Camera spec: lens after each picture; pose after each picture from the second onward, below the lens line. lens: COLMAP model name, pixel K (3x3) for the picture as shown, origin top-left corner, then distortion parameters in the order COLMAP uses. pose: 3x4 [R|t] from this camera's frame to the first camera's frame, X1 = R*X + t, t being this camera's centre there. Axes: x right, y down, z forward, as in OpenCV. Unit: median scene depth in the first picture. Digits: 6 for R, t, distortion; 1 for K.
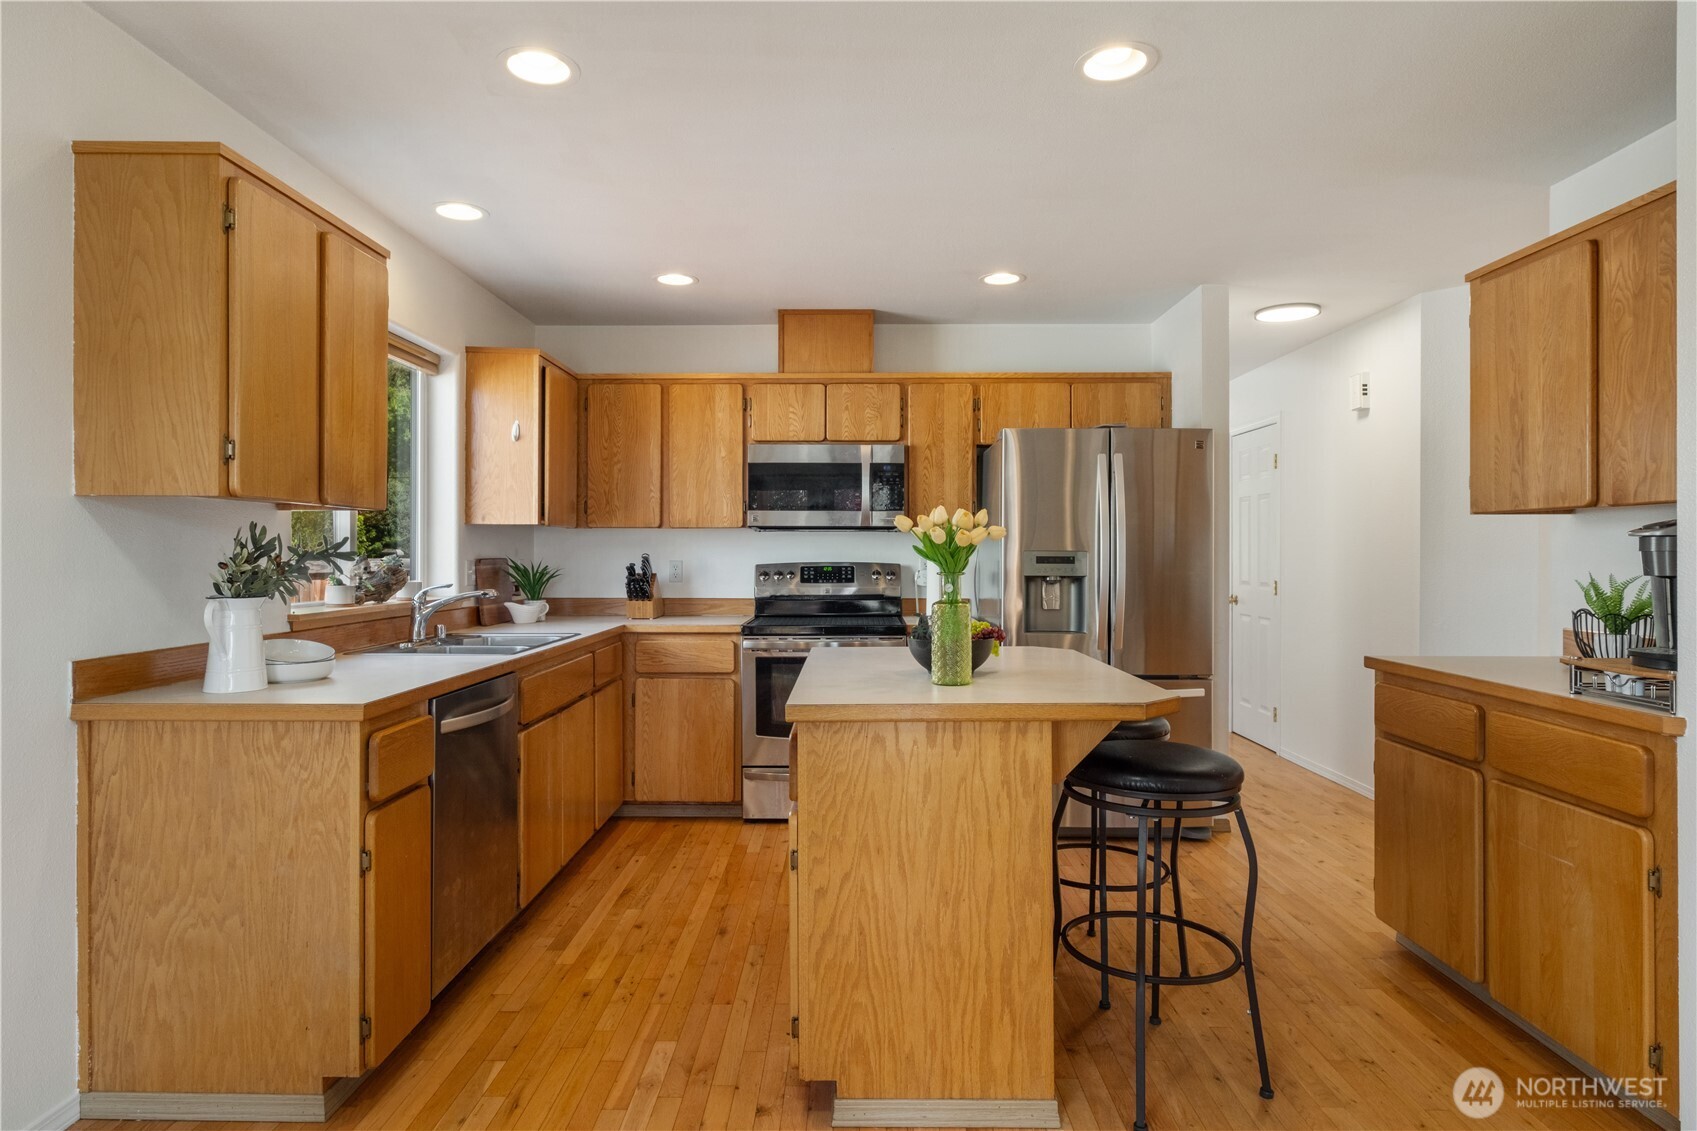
lens RADIAL K [[959.5, 0, 848.5], [0, 959.5, 565.5], [0, 0, 1]] dist [-0.000401, 0.000242]
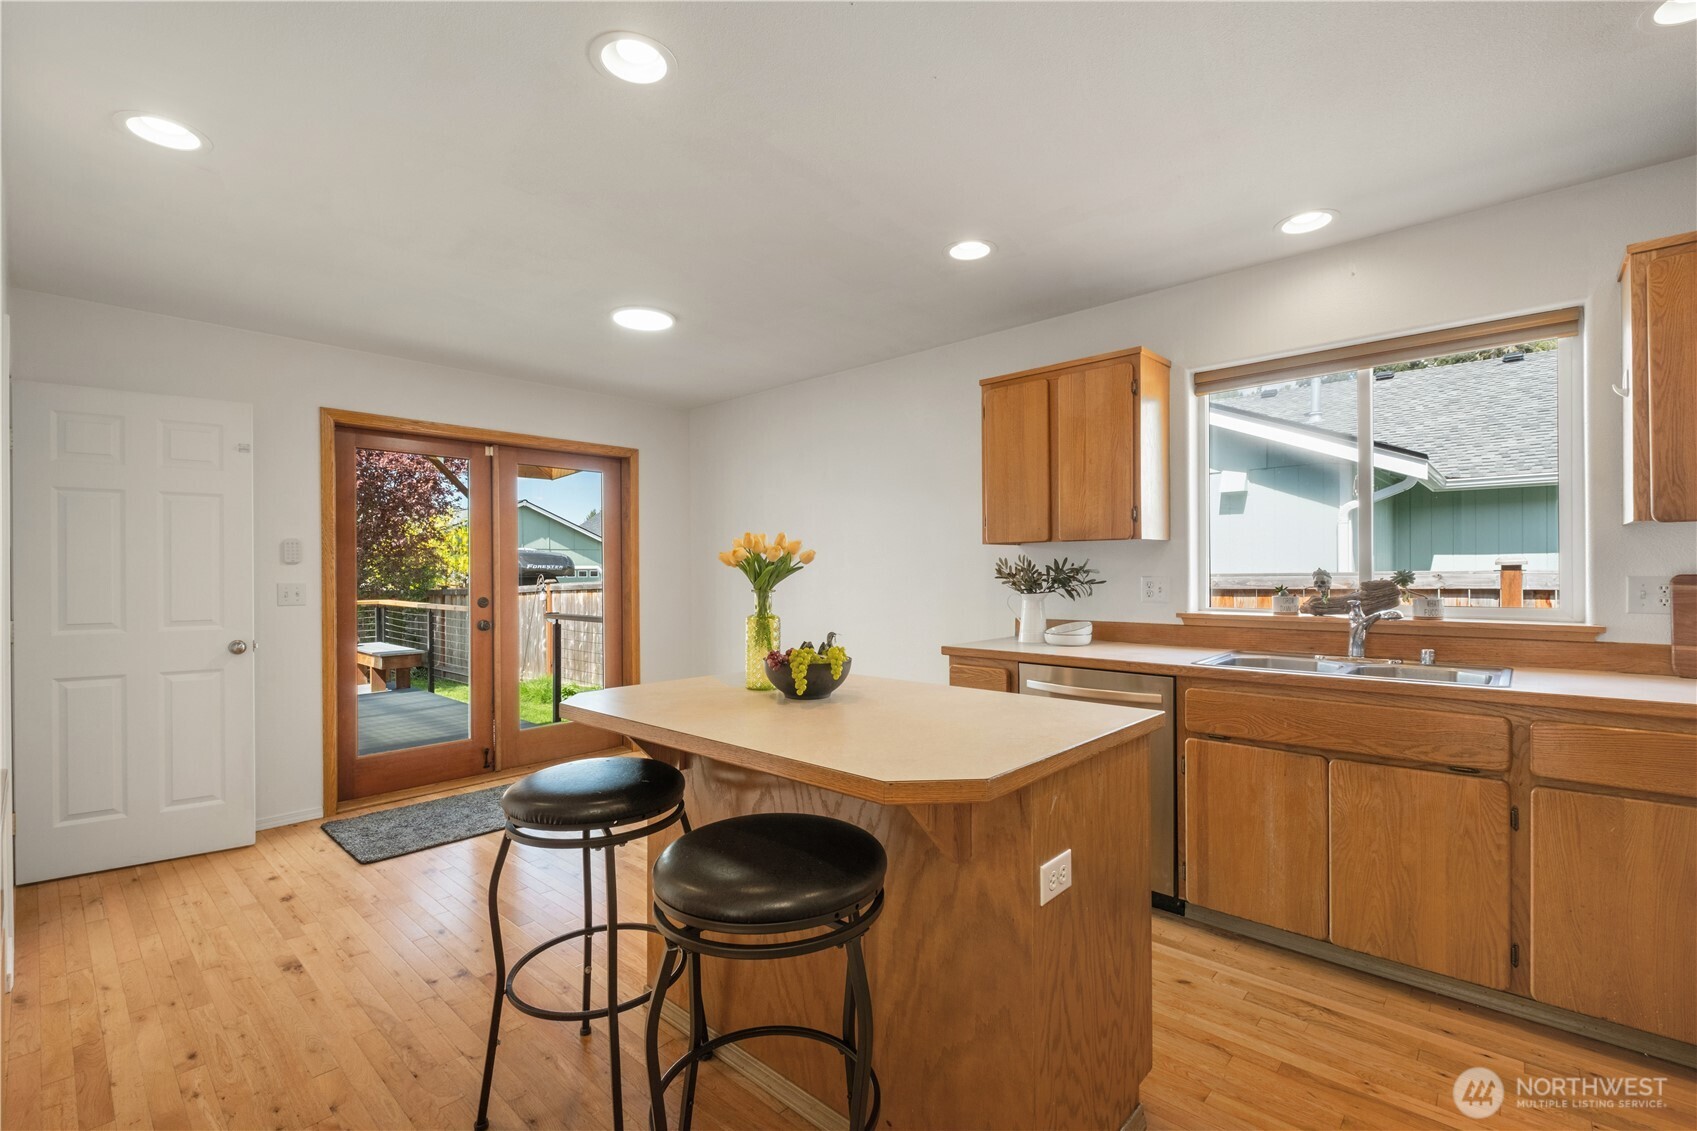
lens RADIAL K [[754.8, 0, 848.5], [0, 754.8, 565.5], [0, 0, 1]] dist [-0.000747, -0.000158]
pose [[-0.665643, 0.002548, -0.746266, 0.399631], [-0.001457, 0.999988, 0.004714, -0.015926], [0.746268, 0.004225, -0.665632, 0.944716]]
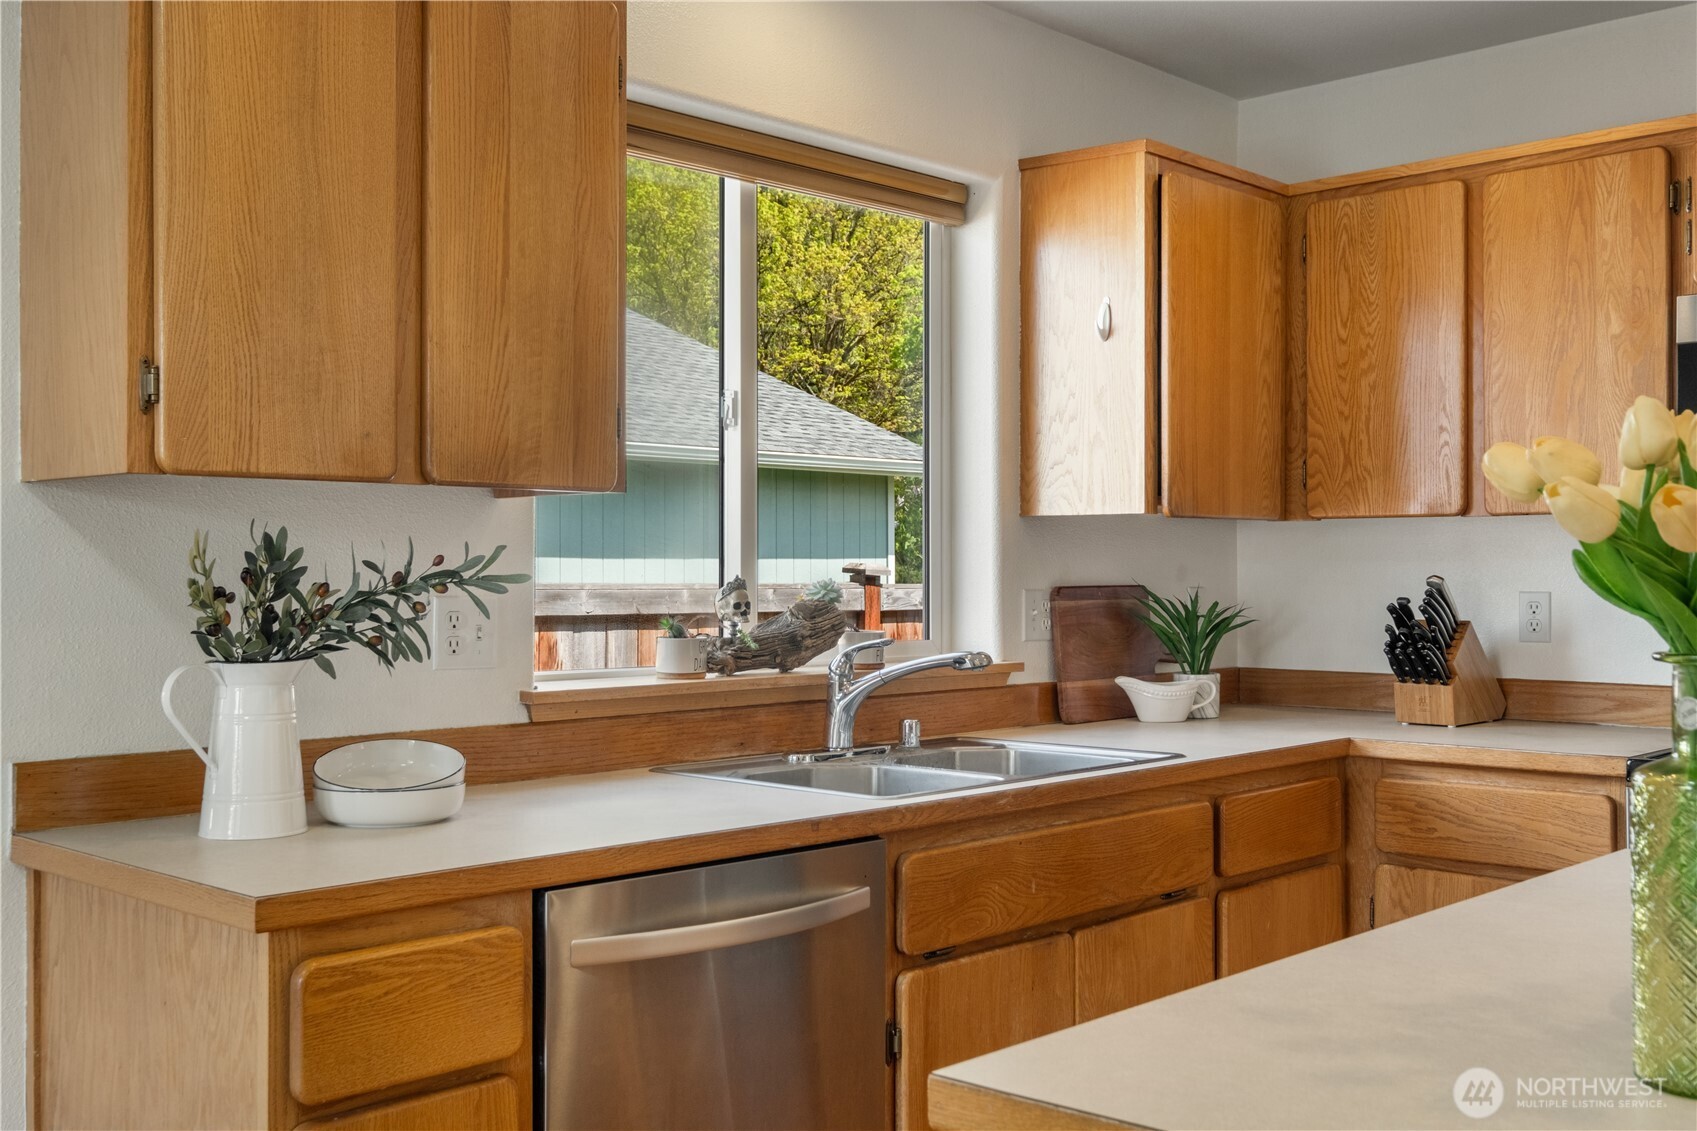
lens RADIAL K [[1724.9, 0, 848.5], [0, 1724.9, 565.5], [0, 0, 1]] dist [0.001548, 0.004149]
pose [[0.730687, -0.005356, -0.682692, 0.145039], [-0.005784, 0.999885, -0.014036, -0.004818], [0.682688, 0.014205, 0.730572, 0.285494]]
